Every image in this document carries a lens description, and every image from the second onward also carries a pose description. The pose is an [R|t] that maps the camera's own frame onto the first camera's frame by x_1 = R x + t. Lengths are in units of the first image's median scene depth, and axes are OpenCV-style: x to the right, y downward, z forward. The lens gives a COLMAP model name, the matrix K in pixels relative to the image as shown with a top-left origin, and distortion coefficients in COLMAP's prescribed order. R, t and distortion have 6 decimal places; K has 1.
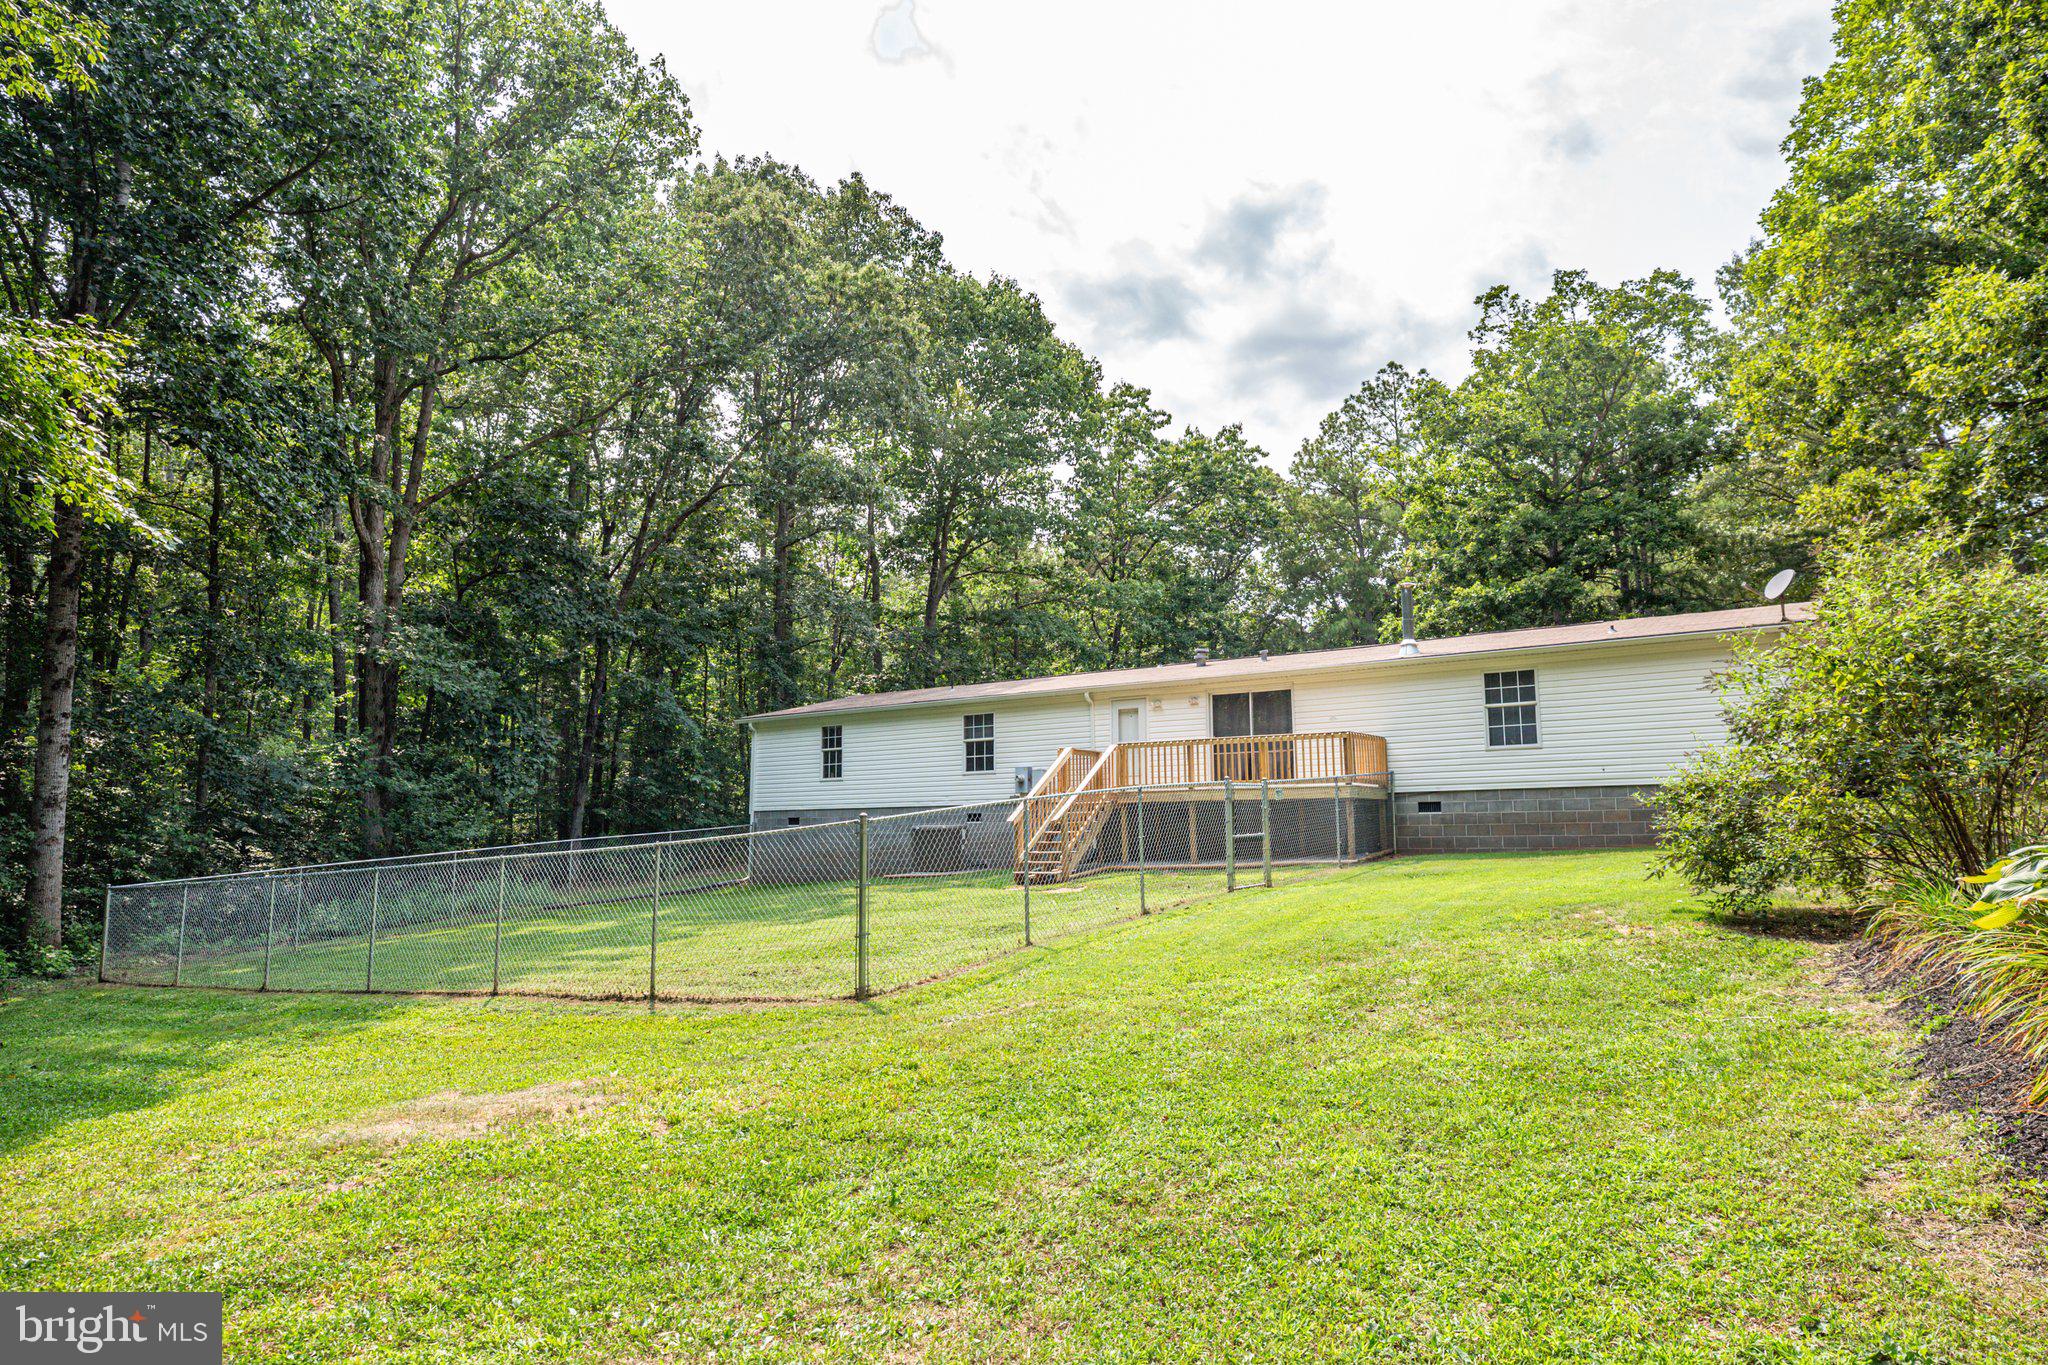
lens RADIAL K [[1321.9, 0, 1024.0], [0, 1321.9, 682.5], [0, 0, 1]] dist [-0.007921, 0.001716]
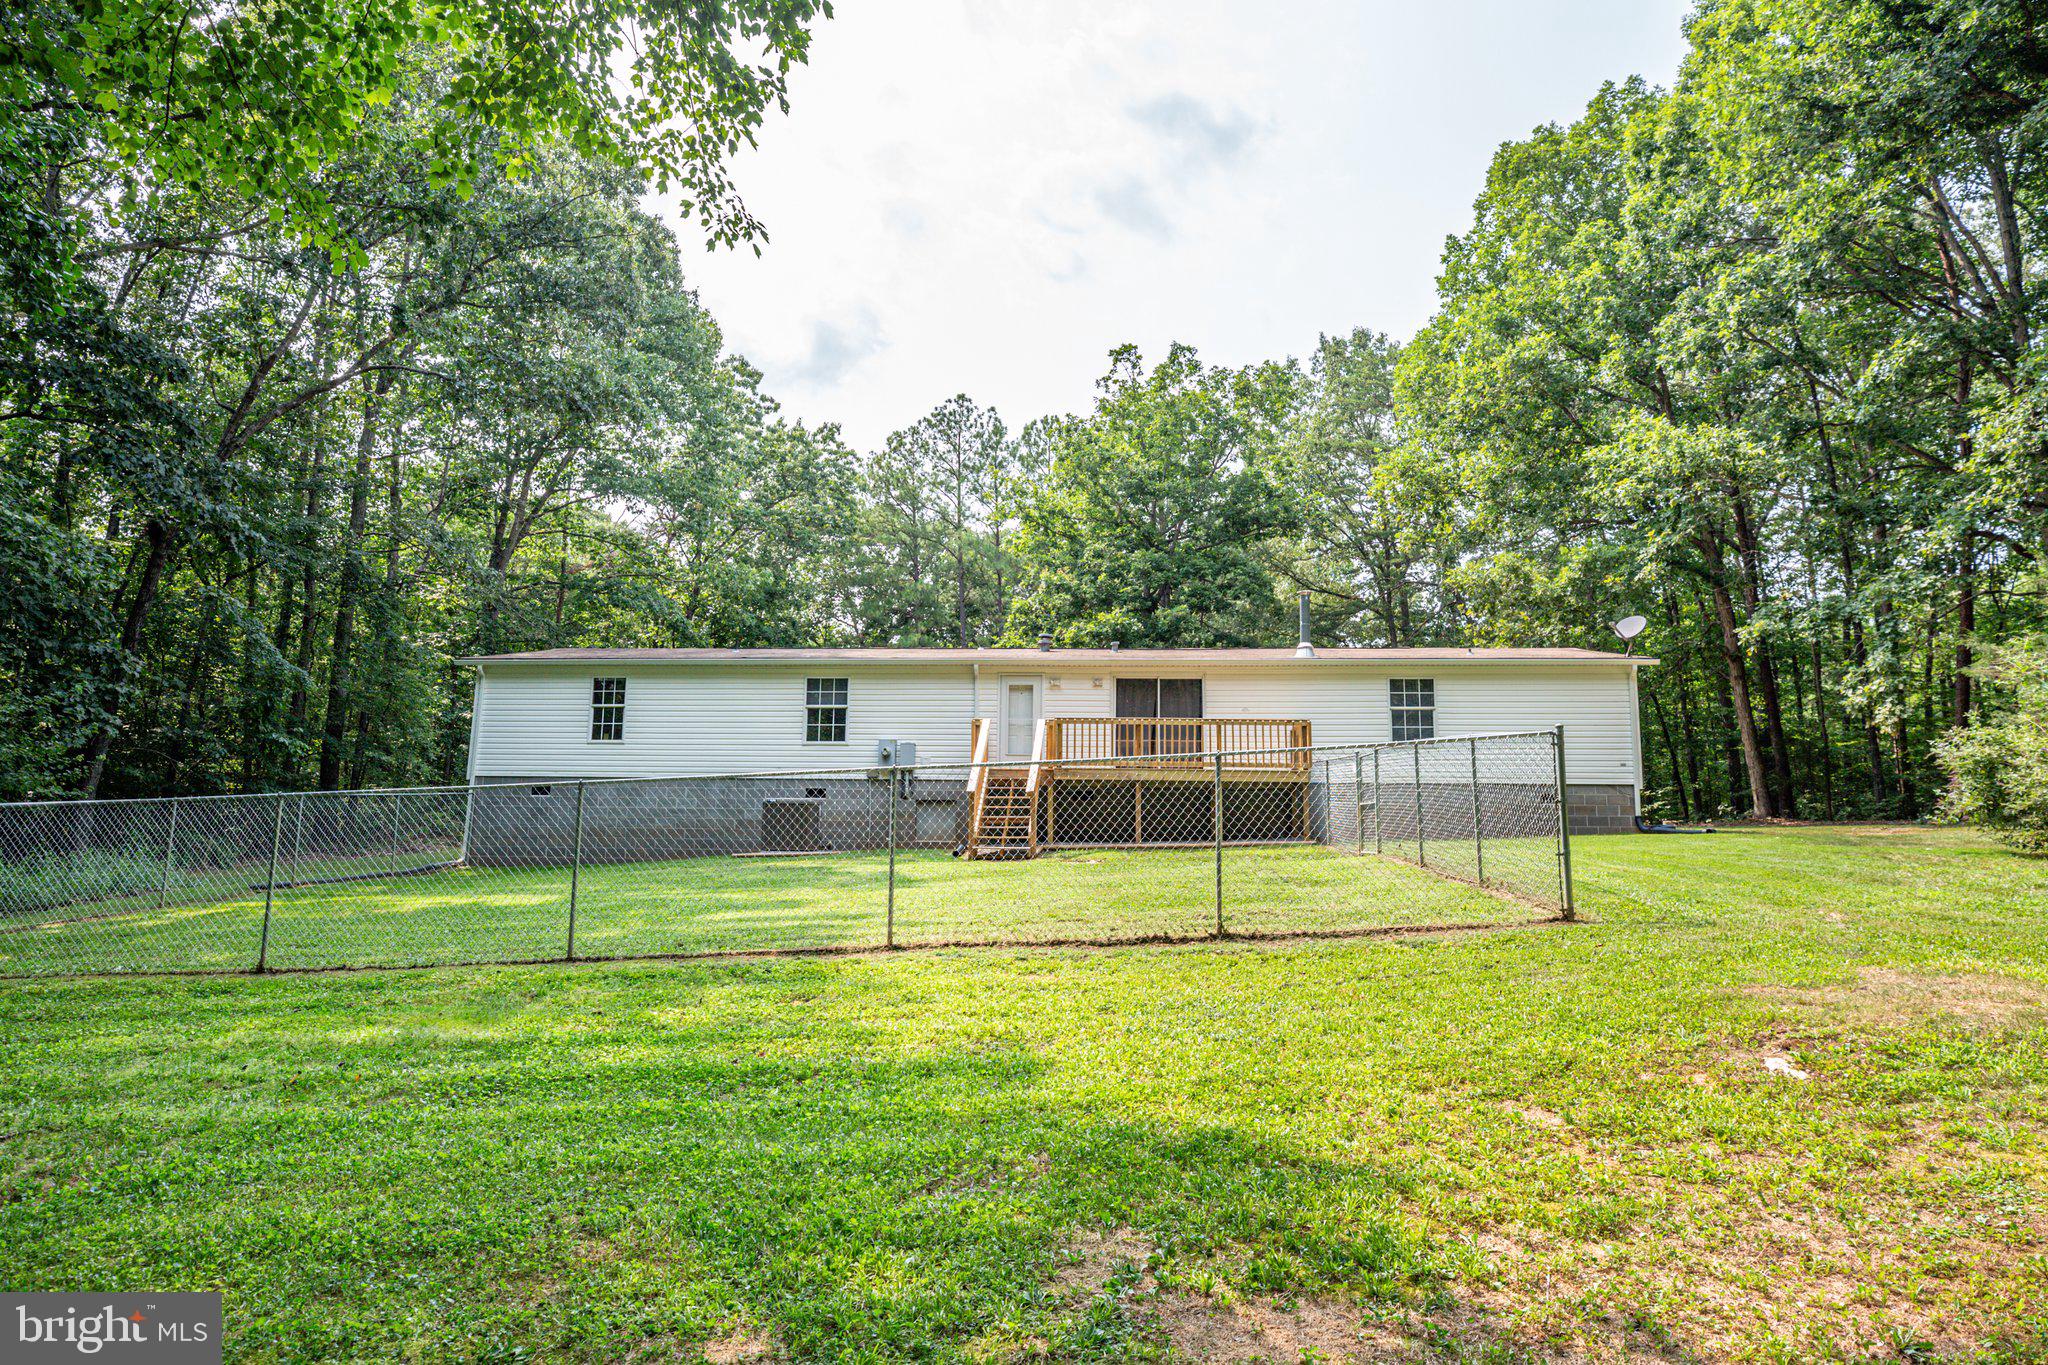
lens RADIAL K [[1321.9, 0, 1024.0], [0, 1321.9, 682.5], [0, 0, 1]] dist [-0.007921, 0.001716]
pose [[0.849848, 0.095798, 0.518247, -0.382874], [-0.082510, 0.995400, -0.048695, 0.059089], [-0.520528, -0.001378, 0.853843, 0.160773]]
